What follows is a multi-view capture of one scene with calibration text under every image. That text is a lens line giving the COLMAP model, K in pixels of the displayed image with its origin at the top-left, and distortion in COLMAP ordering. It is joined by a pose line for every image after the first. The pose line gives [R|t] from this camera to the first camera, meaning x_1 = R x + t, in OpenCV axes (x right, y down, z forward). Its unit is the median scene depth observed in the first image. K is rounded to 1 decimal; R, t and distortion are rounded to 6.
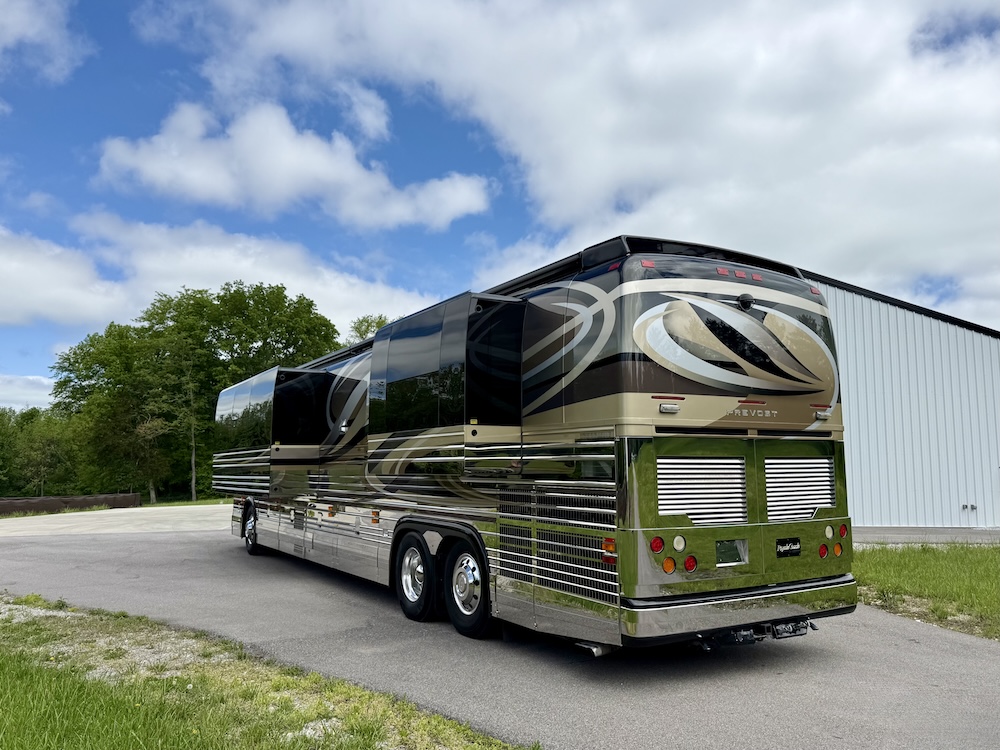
lens RADIAL K [[754.1, 0, 500.0], [0, 754.1, 375.0], [0, 0, 1]] dist [0.083371, -0.142071]
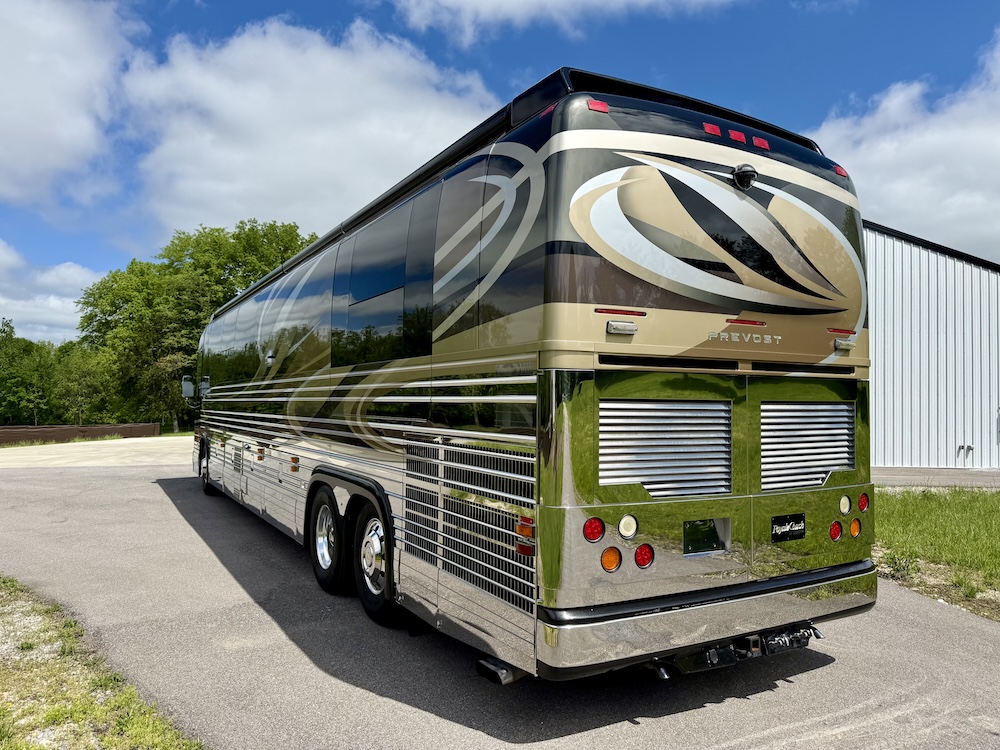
lens RADIAL K [[723.5, 0, 500.0], [0, 723.5, 375.0], [0, 0, 1]] dist [0.005589, -0.007213]
pose [[0.999788, 0.013705, -0.015380, 0.105431], [-0.012411, 0.996617, 0.081245, 0.029238], [0.016441, -0.081037, 0.996575, 0.298915]]
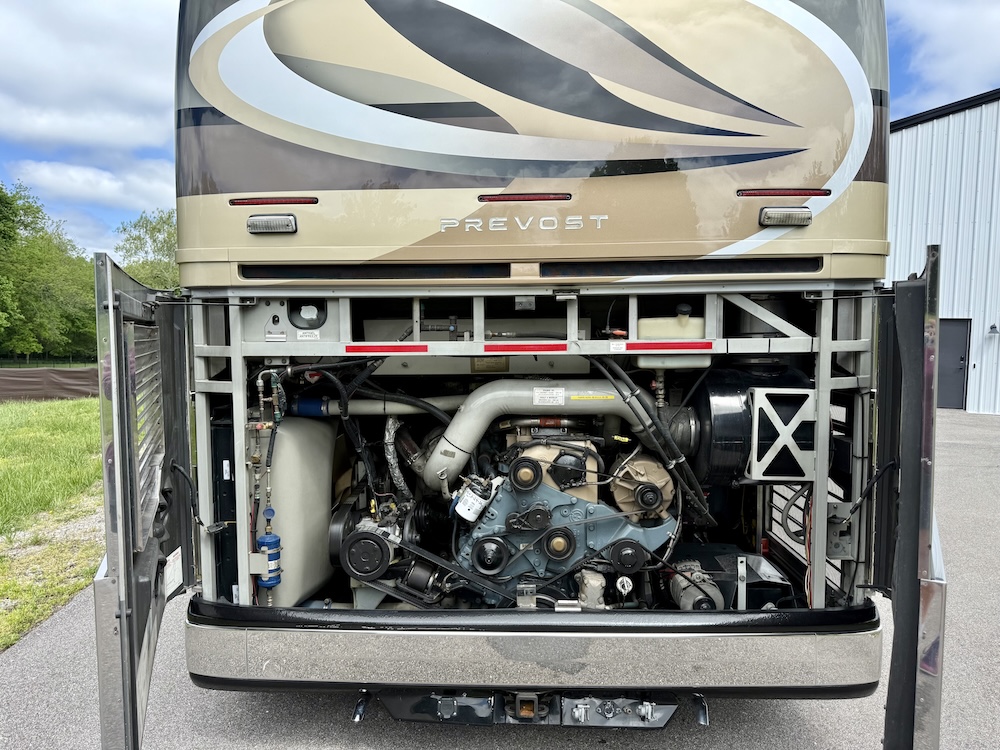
lens RADIAL K [[752.2, 0, 460.0], [0, 752.2, 377.4], [0, 0, 1]] dist [0.086910, -0.136066]
pose [[0.845040, 0.034309, -0.533601, 0.470804], [0.066301, 0.983515, 0.168235, 0.054580], [0.530576, -0.177544, 0.828835, 0.547390]]
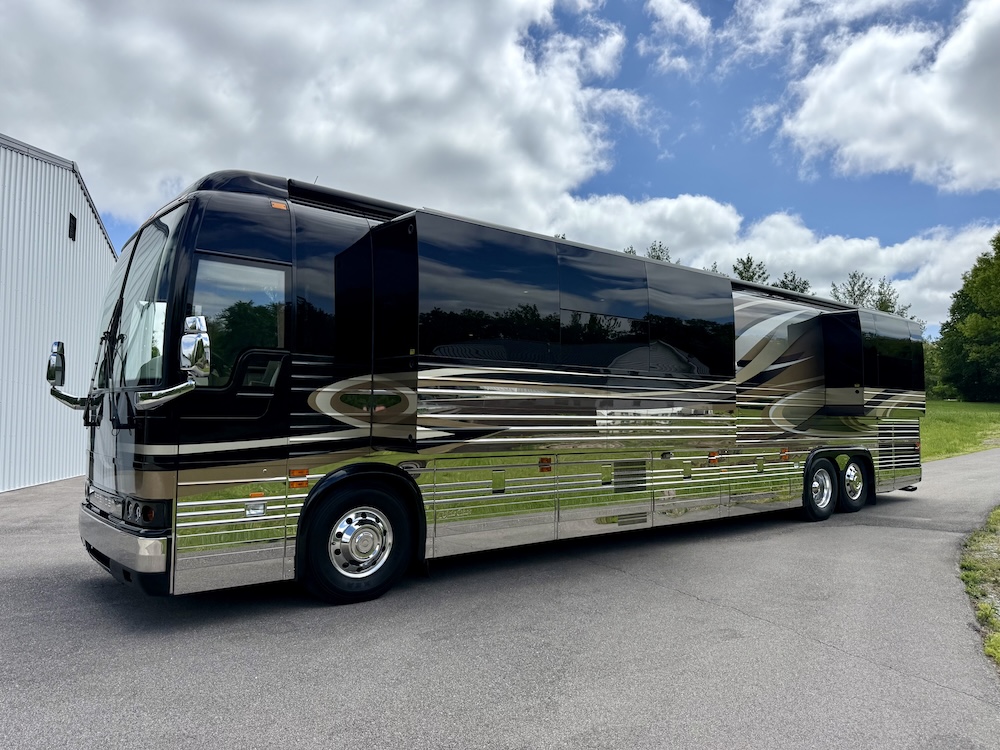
lens RADIAL K [[752.2, 0, 460.0], [0, 752.2, 377.4], [0, 0, 1]] dist [0.086910, -0.136066]
pose [[-0.152099, 0.036471, 0.987692, -1.699085], [-0.140730, 0.988338, -0.058167, 0.294308], [-0.978295, -0.147845, -0.145193, 2.323164]]
